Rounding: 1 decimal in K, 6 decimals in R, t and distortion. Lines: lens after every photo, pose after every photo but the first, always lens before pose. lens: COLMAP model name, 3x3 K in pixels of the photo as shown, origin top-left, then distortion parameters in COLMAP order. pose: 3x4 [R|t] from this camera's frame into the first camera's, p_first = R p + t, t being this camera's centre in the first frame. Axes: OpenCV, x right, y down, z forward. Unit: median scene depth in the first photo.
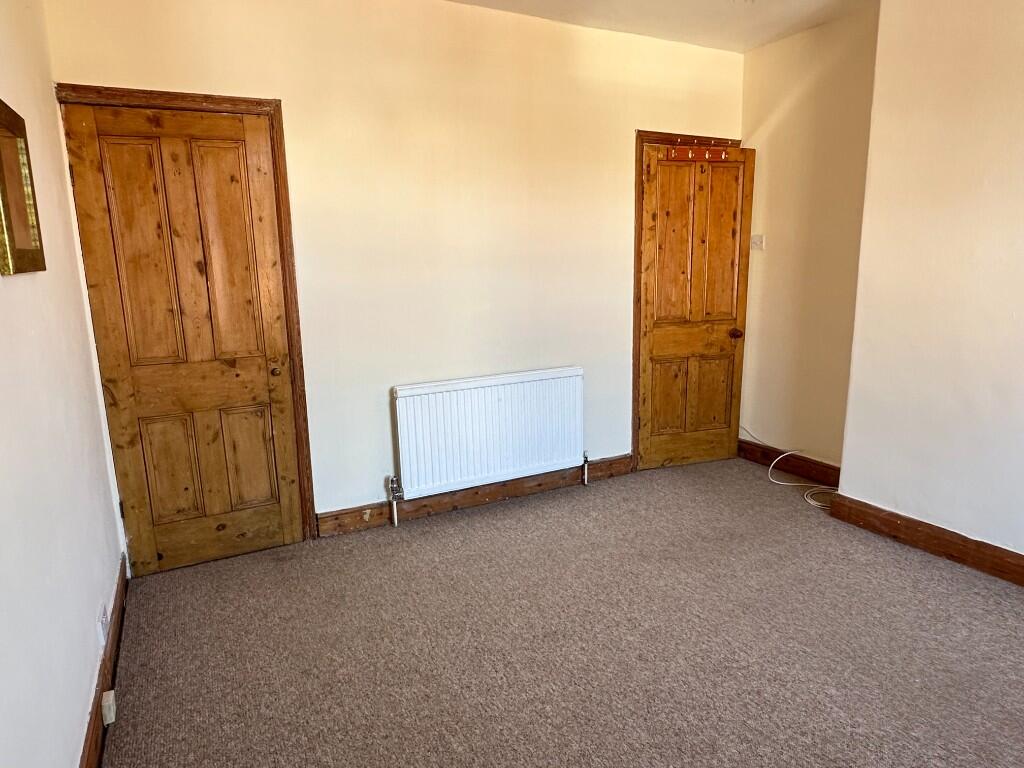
lens RADIAL K [[647.9, 0, 511.5], [0, 647.9, 384.9], [0, 0, 1]] dist [0.007844, 0.000431]
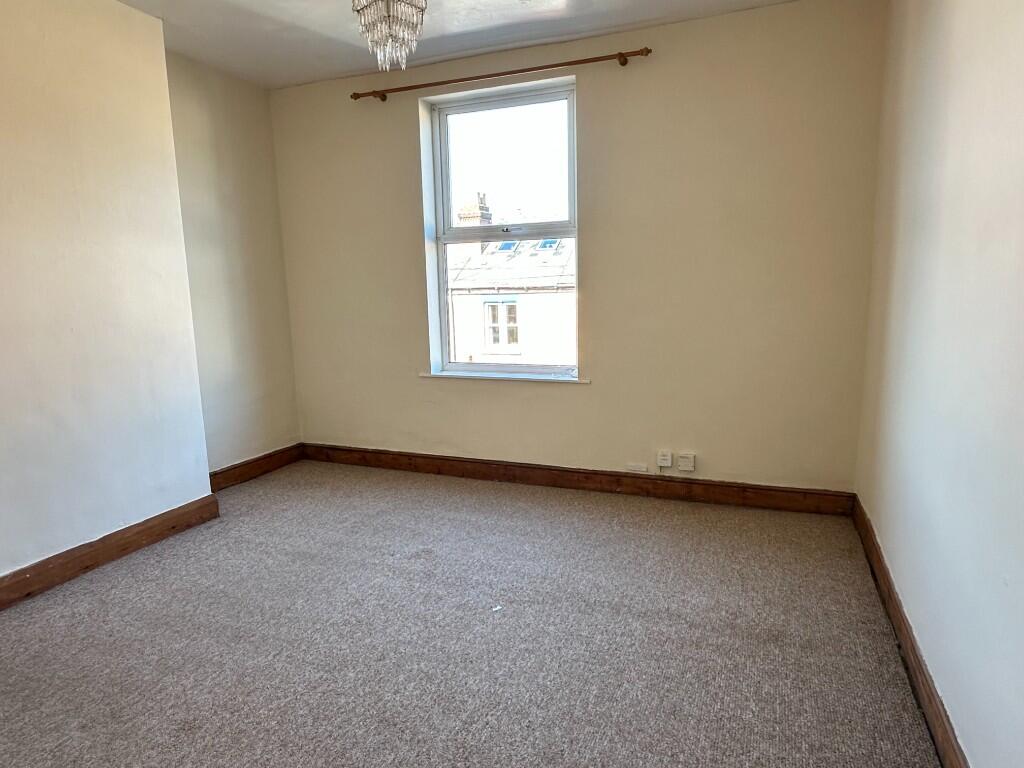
lens RADIAL K [[647.9, 0, 506.5], [0, 647.9, 391.7], [0, 0, 1]] dist [0.007844, 0.000431]
pose [[-0.655863, -0.081676, 0.750449, -0.490338], [0.182002, 0.947694, 0.262205, -0.143915], [-0.732612, 0.308553, -0.606692, 1.039858]]
